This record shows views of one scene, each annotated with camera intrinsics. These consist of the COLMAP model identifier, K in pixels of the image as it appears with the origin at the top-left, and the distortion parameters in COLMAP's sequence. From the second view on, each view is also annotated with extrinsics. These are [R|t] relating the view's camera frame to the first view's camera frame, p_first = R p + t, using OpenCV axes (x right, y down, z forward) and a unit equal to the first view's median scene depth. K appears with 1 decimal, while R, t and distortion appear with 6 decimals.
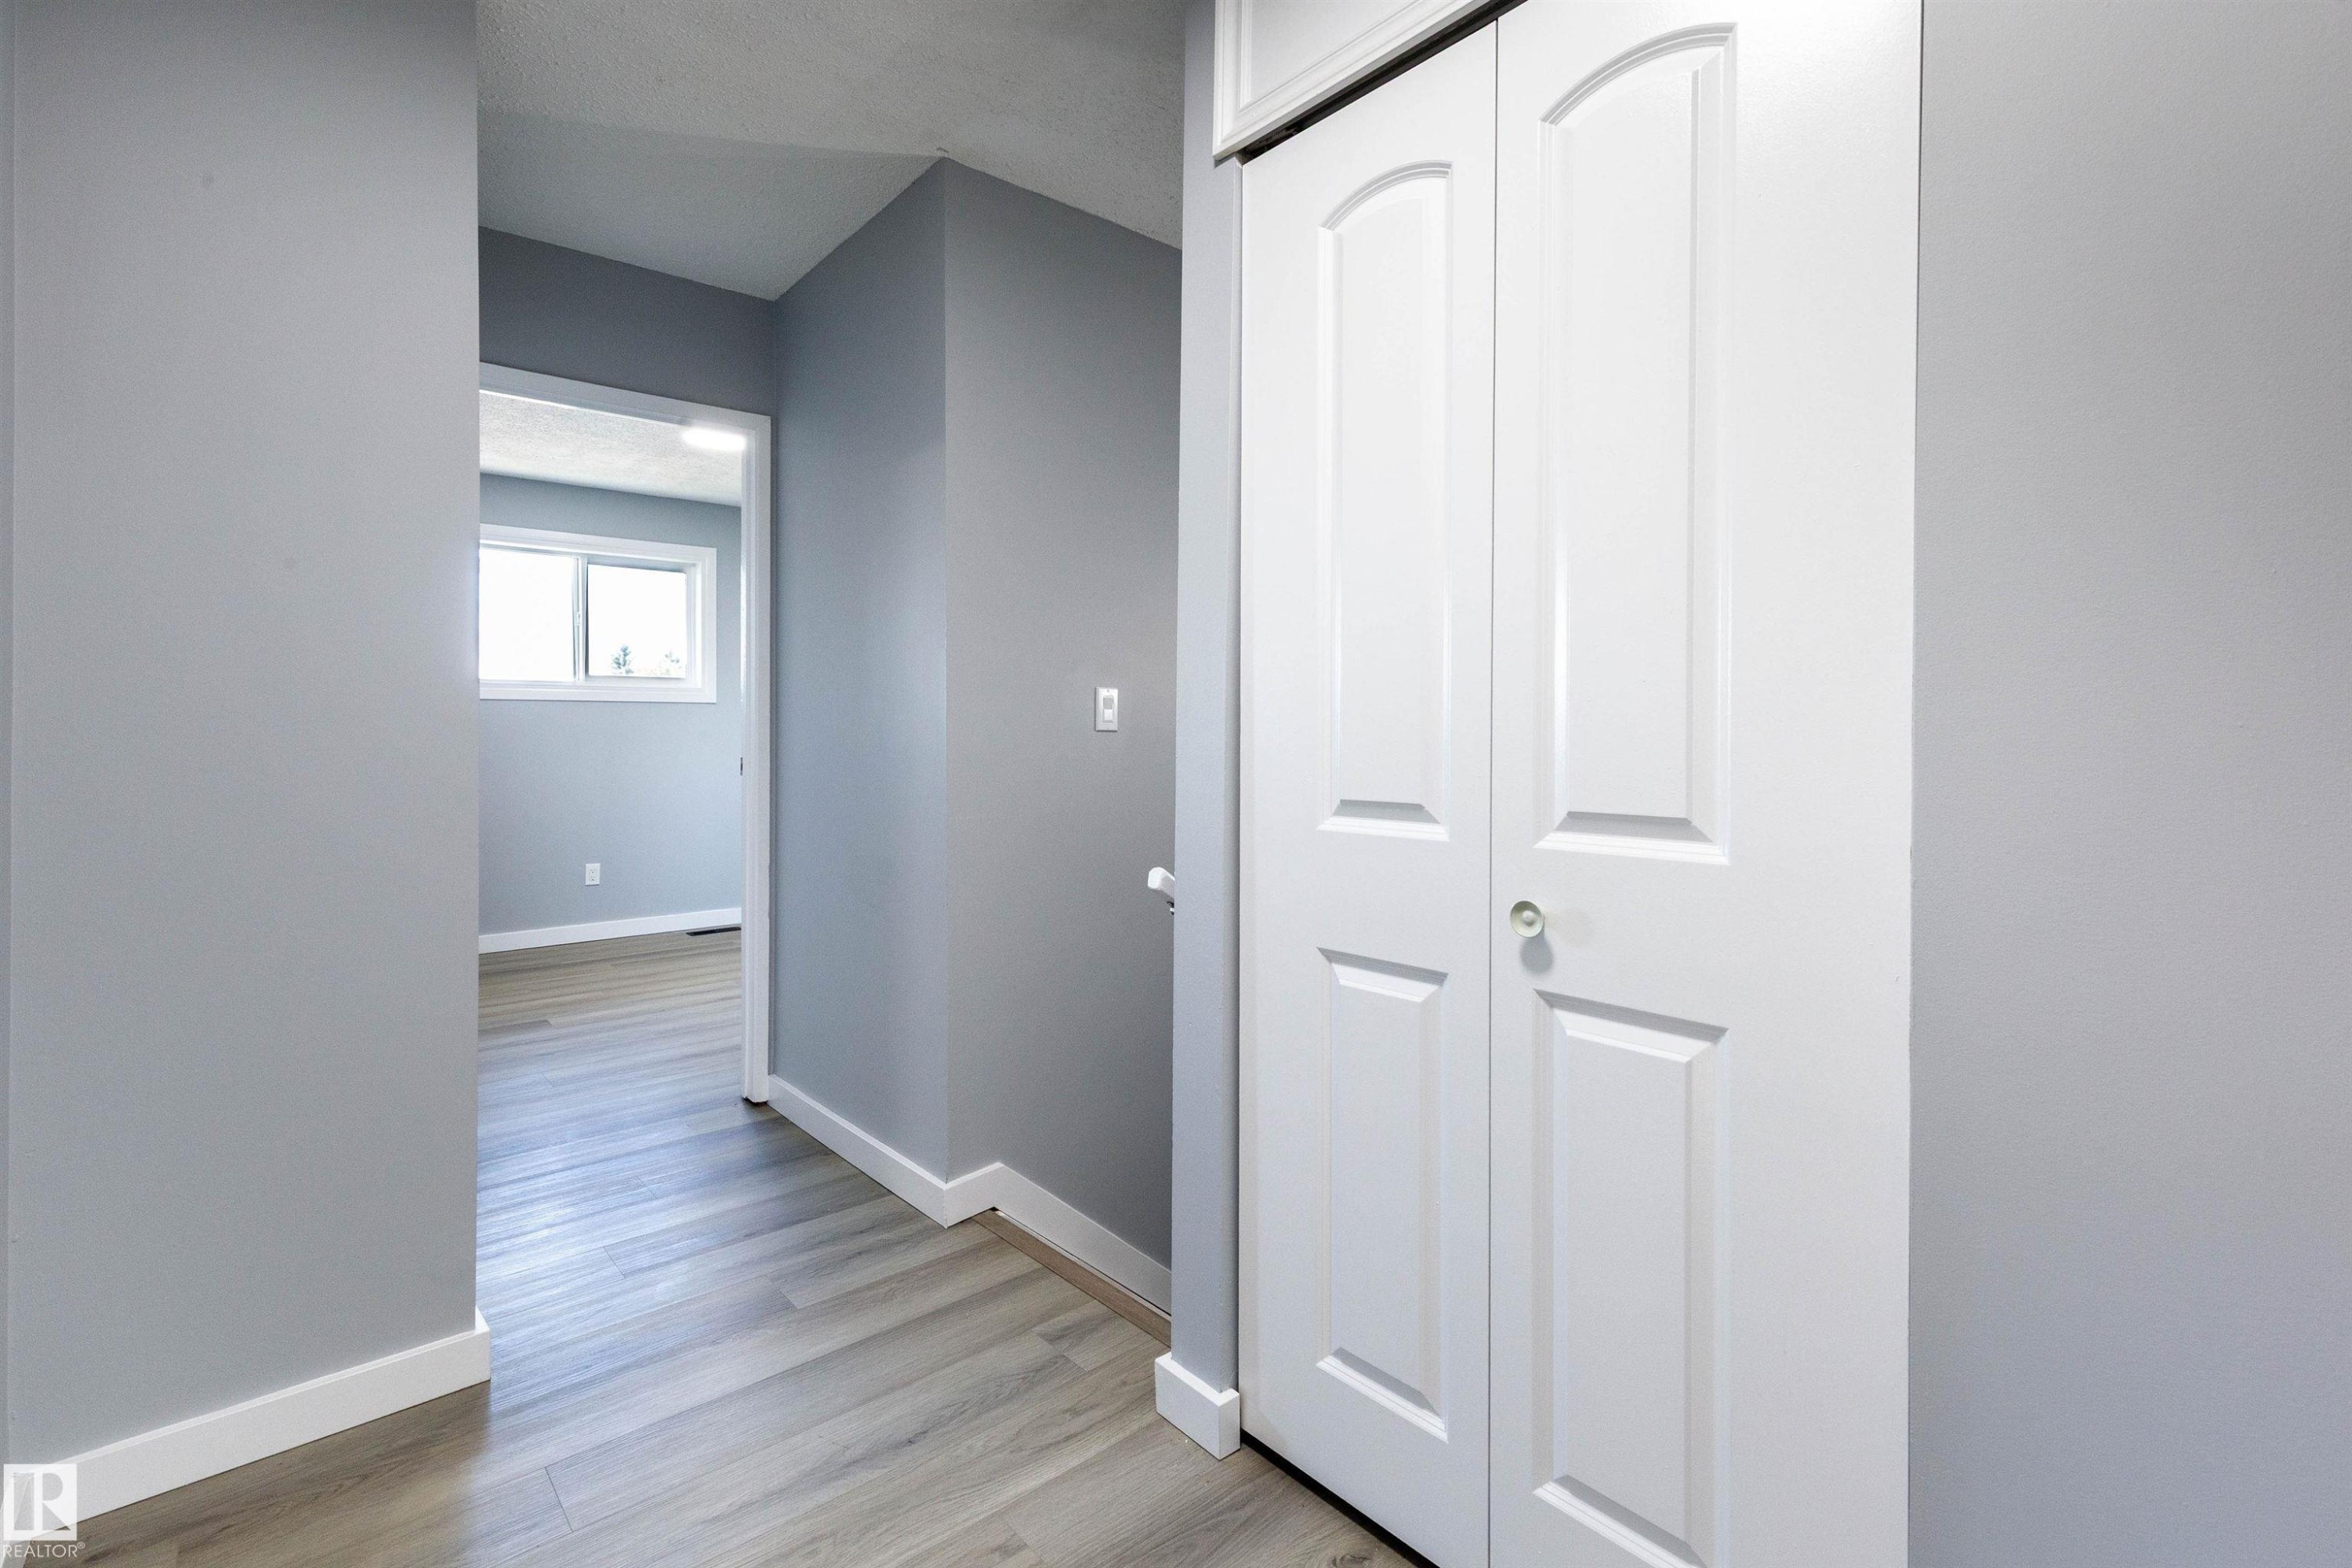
lens RADIAL K [[1069.9, 0, 1176.2], [0, 1069.9, 771.1], [0, 0, 1]] dist [0.000000, 0.000146]
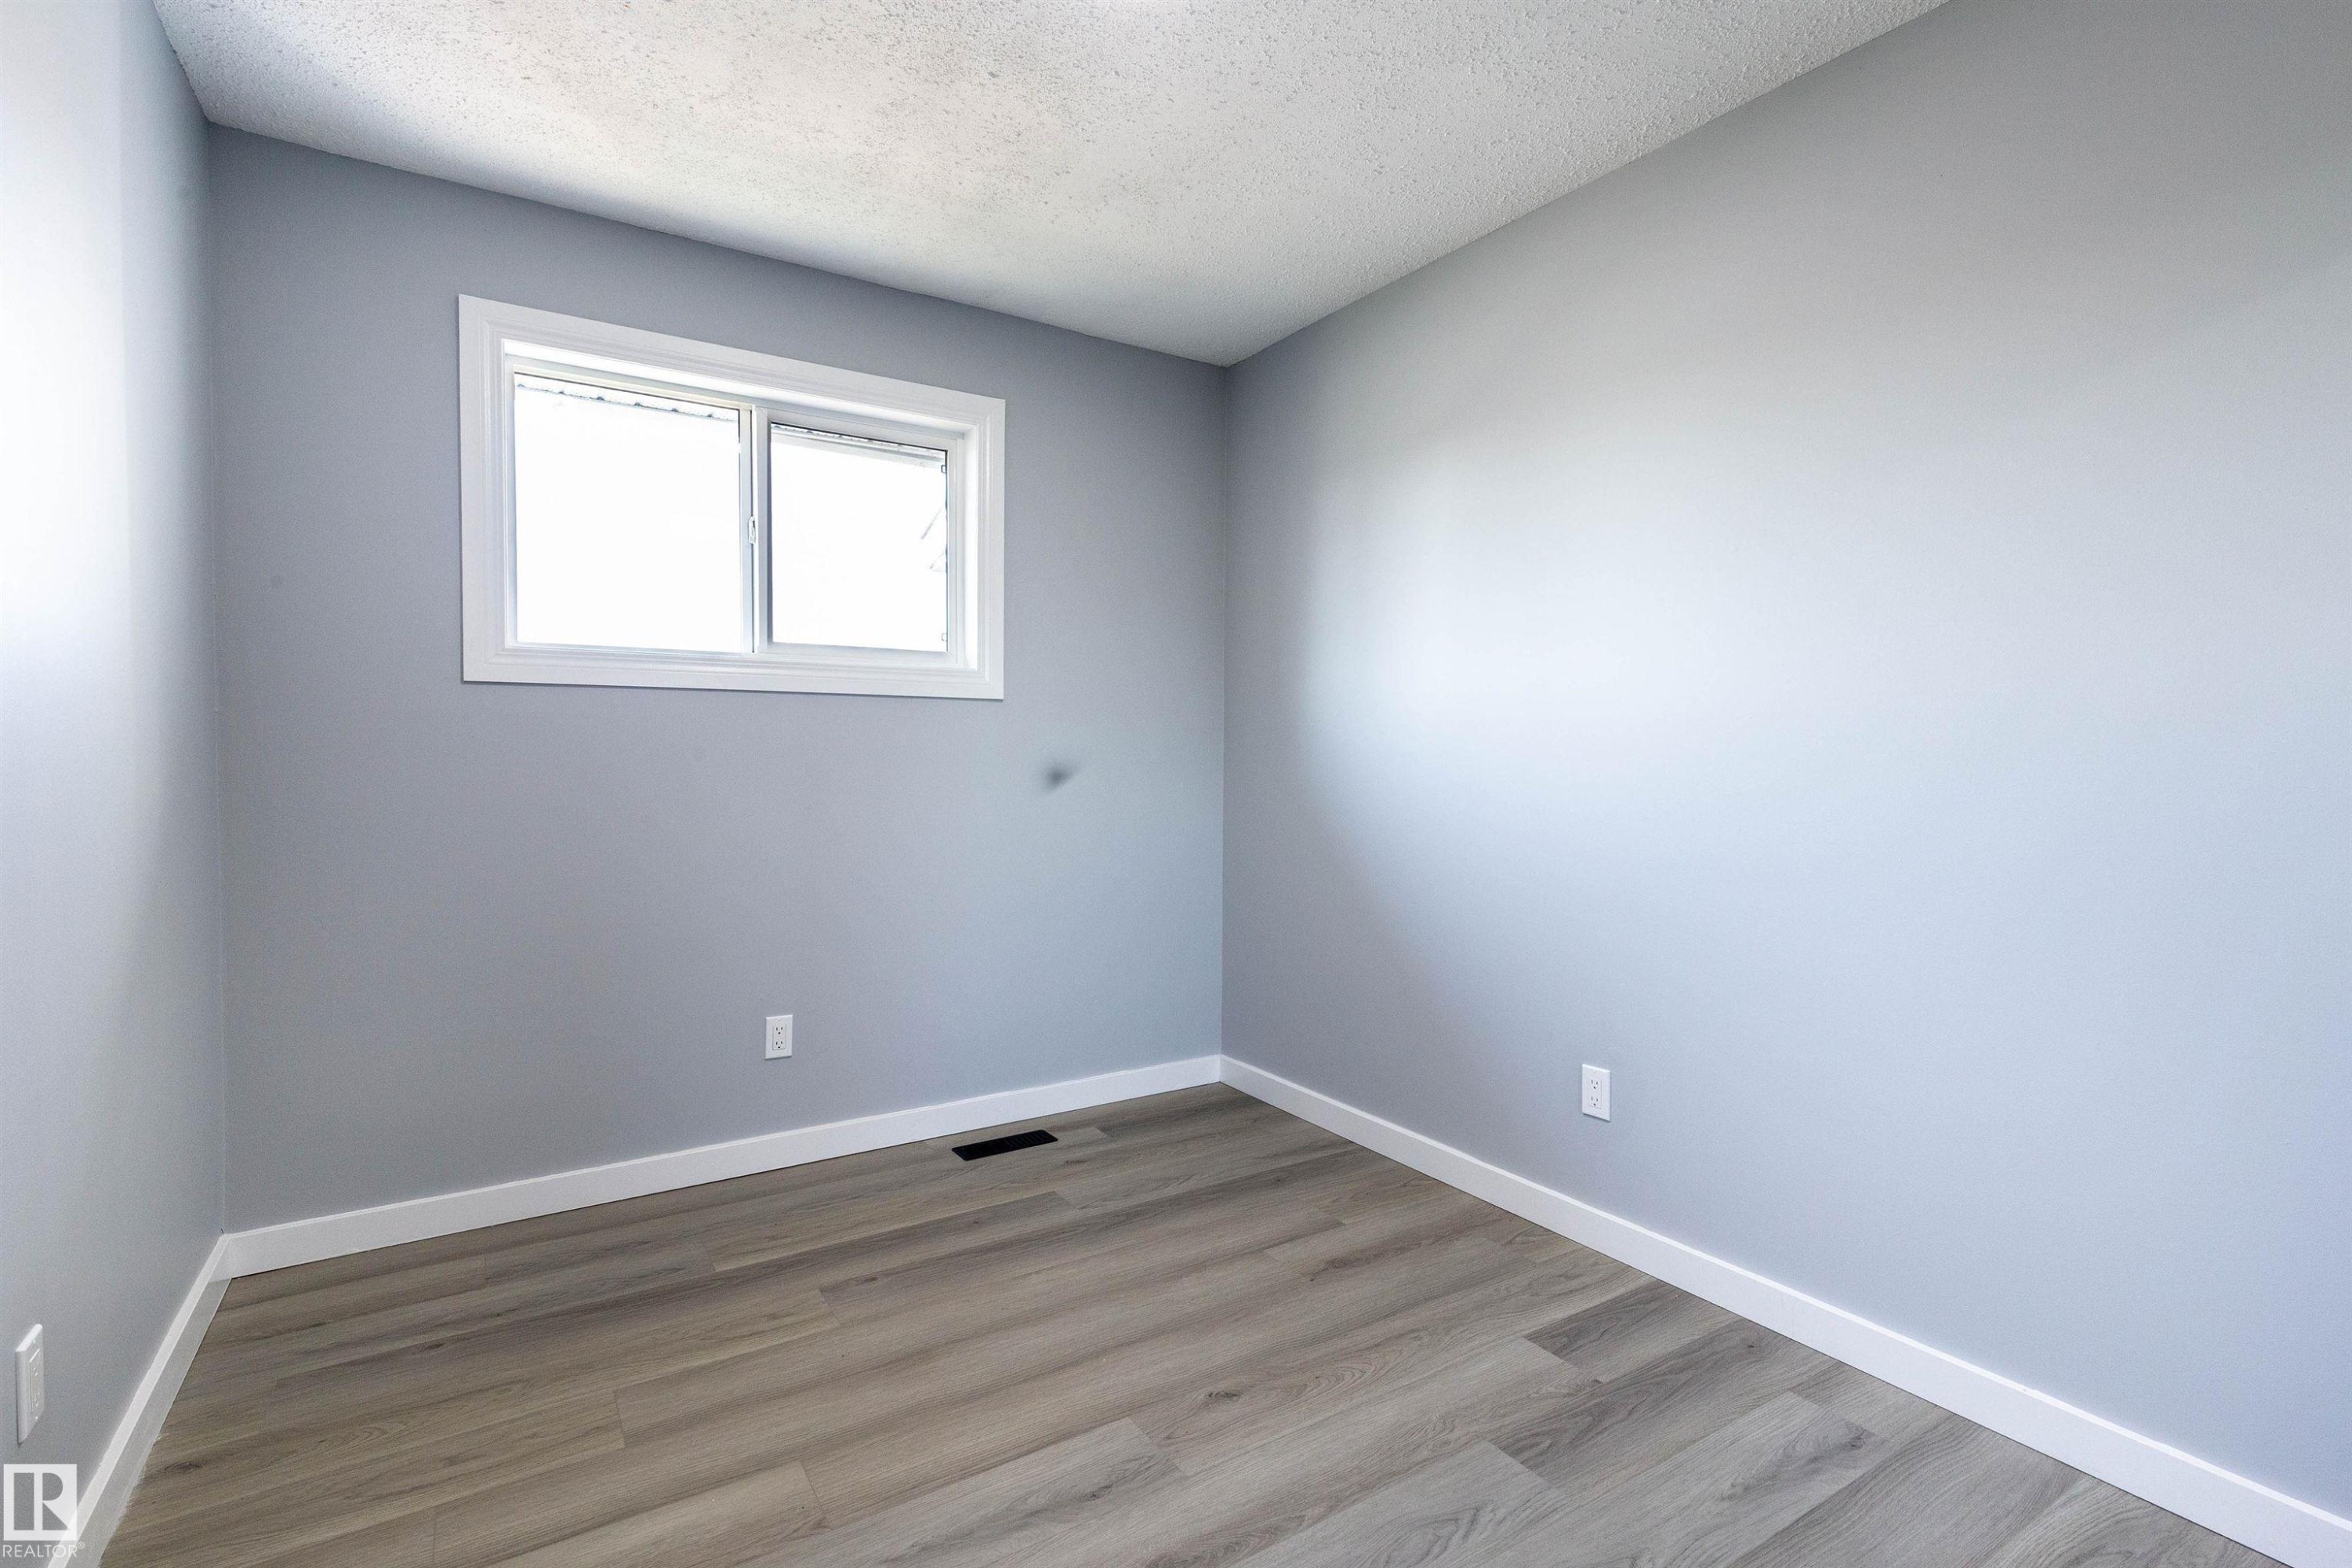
lens RADIAL K [[1069.9, 0, 1172.4], [0, 1069.9, 784.1], [0, 0, 1]] dist [0.000000, 0.000146]
pose [[0.989346, 0.002957, -0.145553, -0.284435], [-0.002101, 0.999980, 0.006037, -0.027985], [0.145568, -0.005666, 0.989332, 0.520356]]
